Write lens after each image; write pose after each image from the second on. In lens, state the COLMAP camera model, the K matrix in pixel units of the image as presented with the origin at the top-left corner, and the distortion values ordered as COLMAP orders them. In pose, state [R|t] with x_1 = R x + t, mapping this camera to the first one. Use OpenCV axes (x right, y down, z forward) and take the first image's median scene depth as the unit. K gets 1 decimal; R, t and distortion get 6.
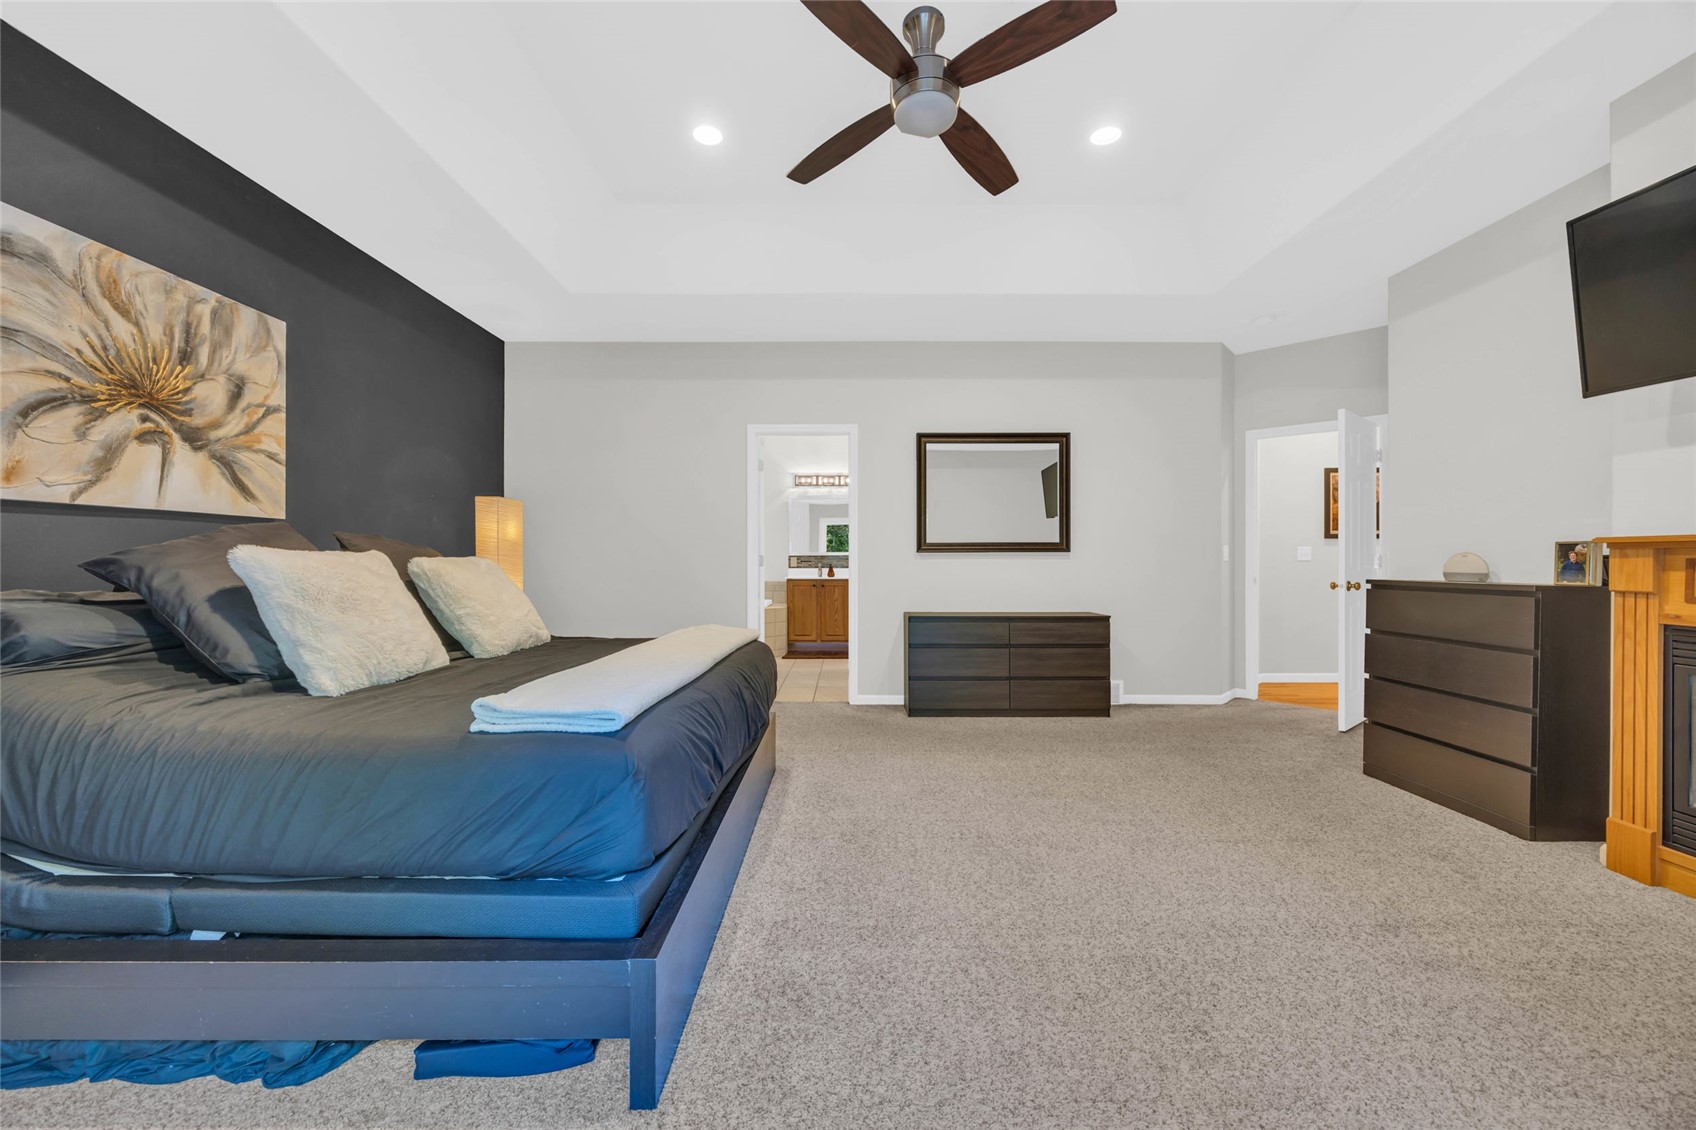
lens RADIAL K [[656.4, 0, 845.4], [0, 656.4, 564.4], [0, 0, 1]] dist [-0.000698, -0.000002]
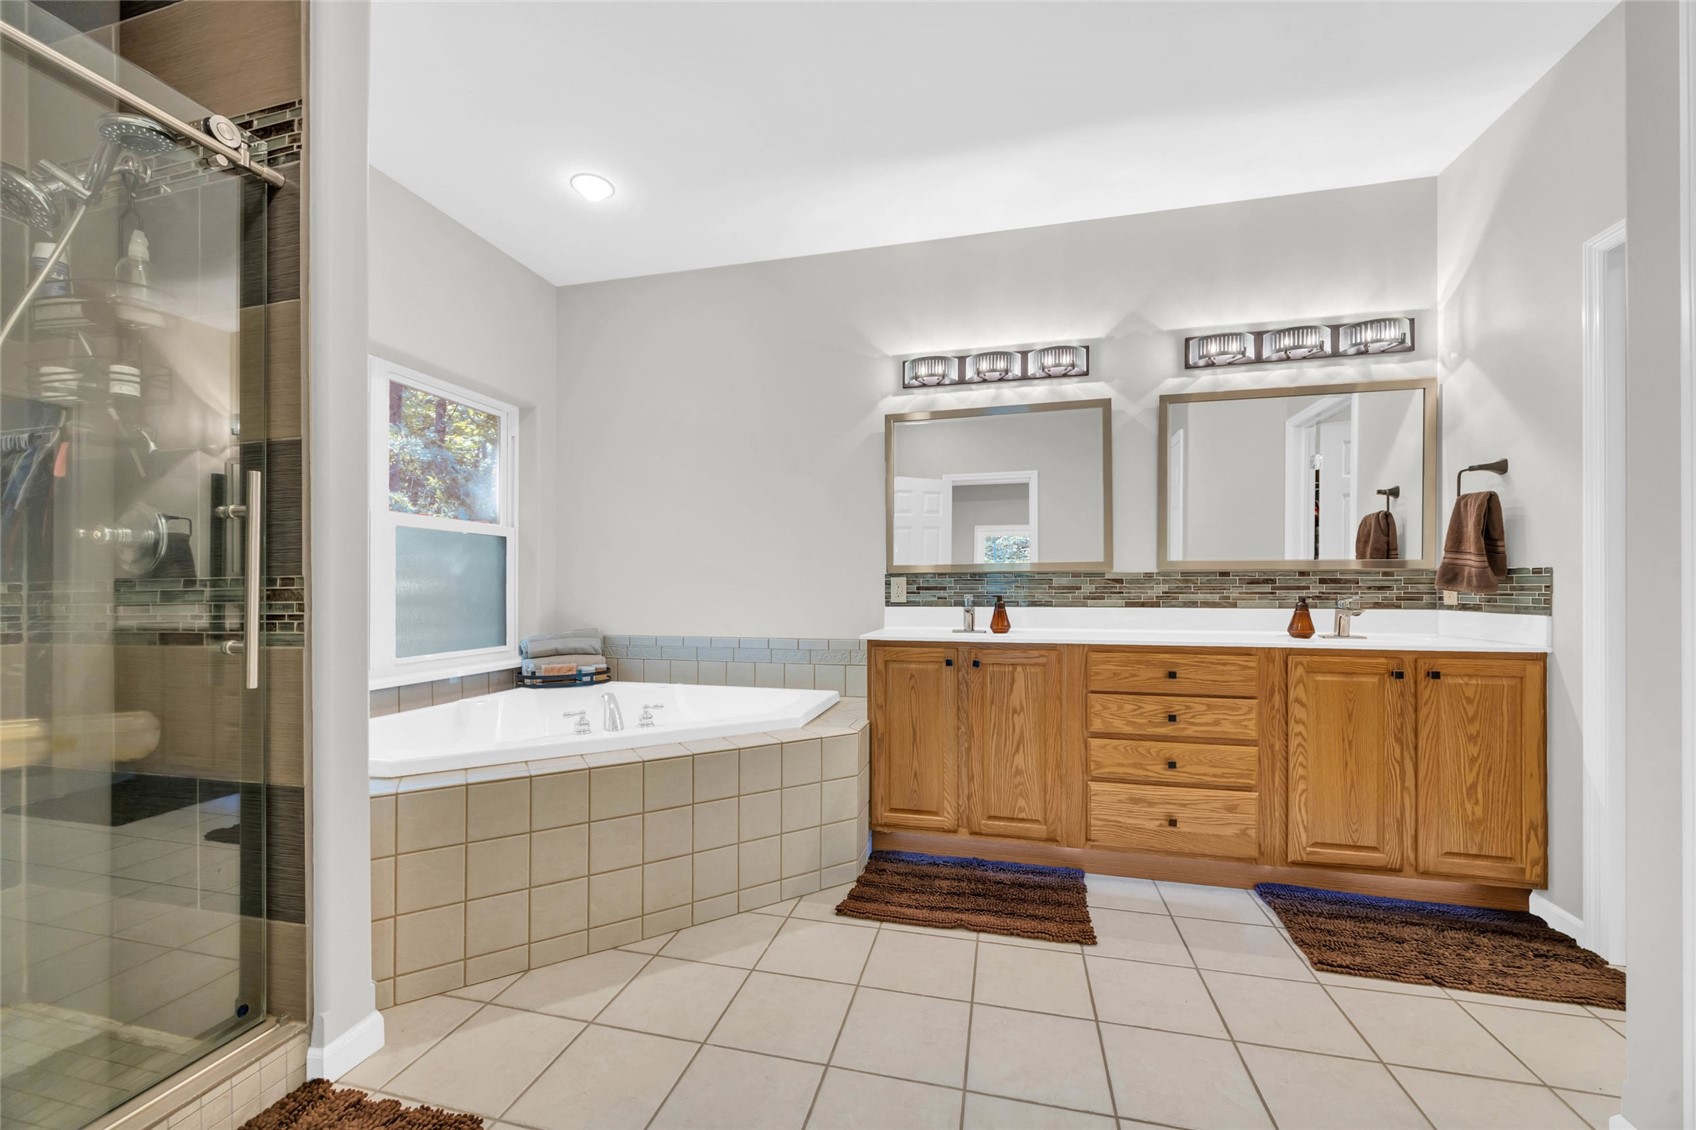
lens RADIAL K [[656.4, 0, 845.1], [0, 656.4, 577.4], [0, 0, 1]] dist [-0.000698, -0.000002]
pose [[0.970942, -0.000218, -0.239314, -0.018357], [-0.001545, 0.999973, -0.007180, -0.007677], [0.239309, 0.007341, 0.970916, 0.631562]]
